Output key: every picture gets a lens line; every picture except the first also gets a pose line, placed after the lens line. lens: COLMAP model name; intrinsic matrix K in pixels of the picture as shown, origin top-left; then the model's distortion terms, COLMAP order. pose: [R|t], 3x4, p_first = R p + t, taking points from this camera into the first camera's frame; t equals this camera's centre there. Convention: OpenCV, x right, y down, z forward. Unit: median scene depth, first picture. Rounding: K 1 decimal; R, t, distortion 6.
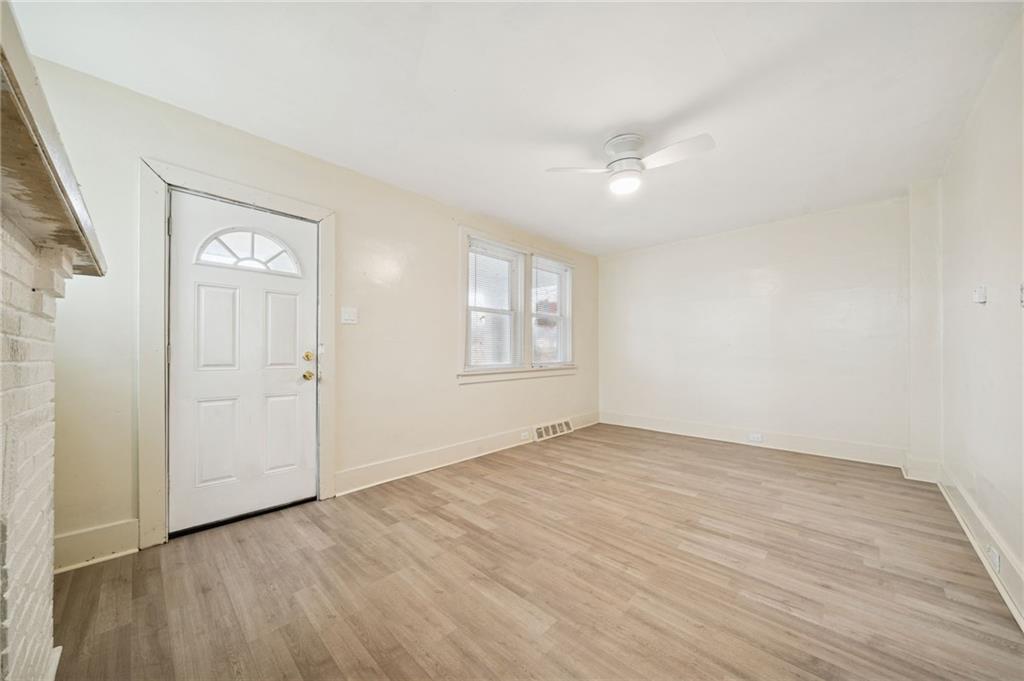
lens RADIAL K [[355.8, 0, 501.5], [0, 355.8, 348.5], [0, 0, 1]] dist [-0.001891, -0.000026]
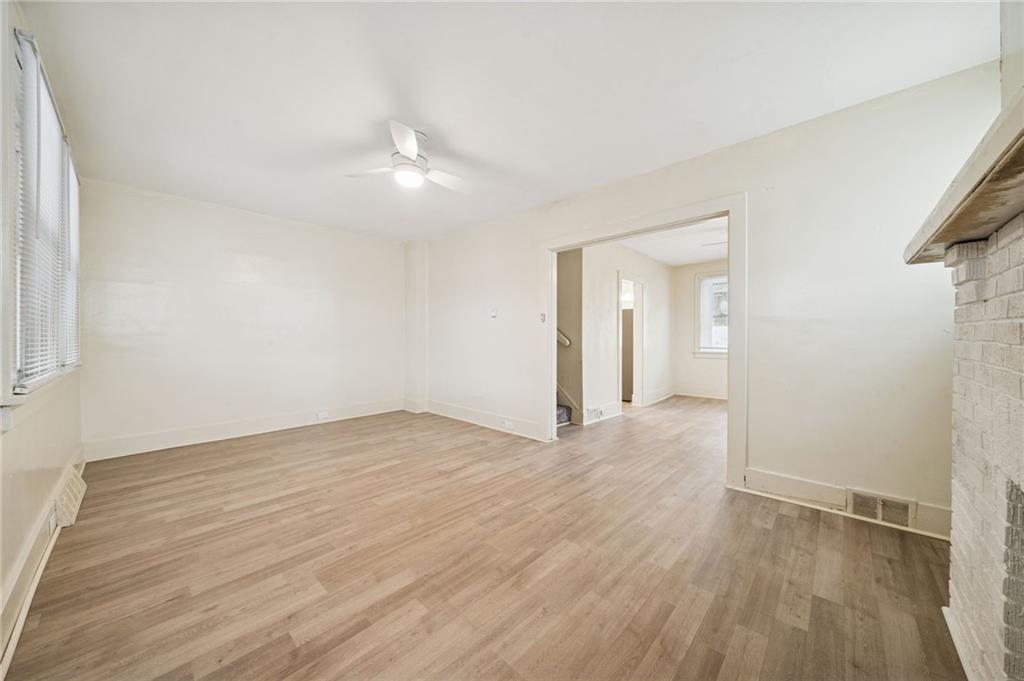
lens RADIAL K [[355.8, 0, 505.2], [0, 355.8, 339.8], [0, 0, 1]] dist [-0.001891, -0.000026]
pose [[-0.010782, -0.003461, 0.999936, -0.665984], [-0.005751, 0.999978, 0.003399, 0.006249], [-0.999925, -0.005714, -0.010801, 0.702706]]
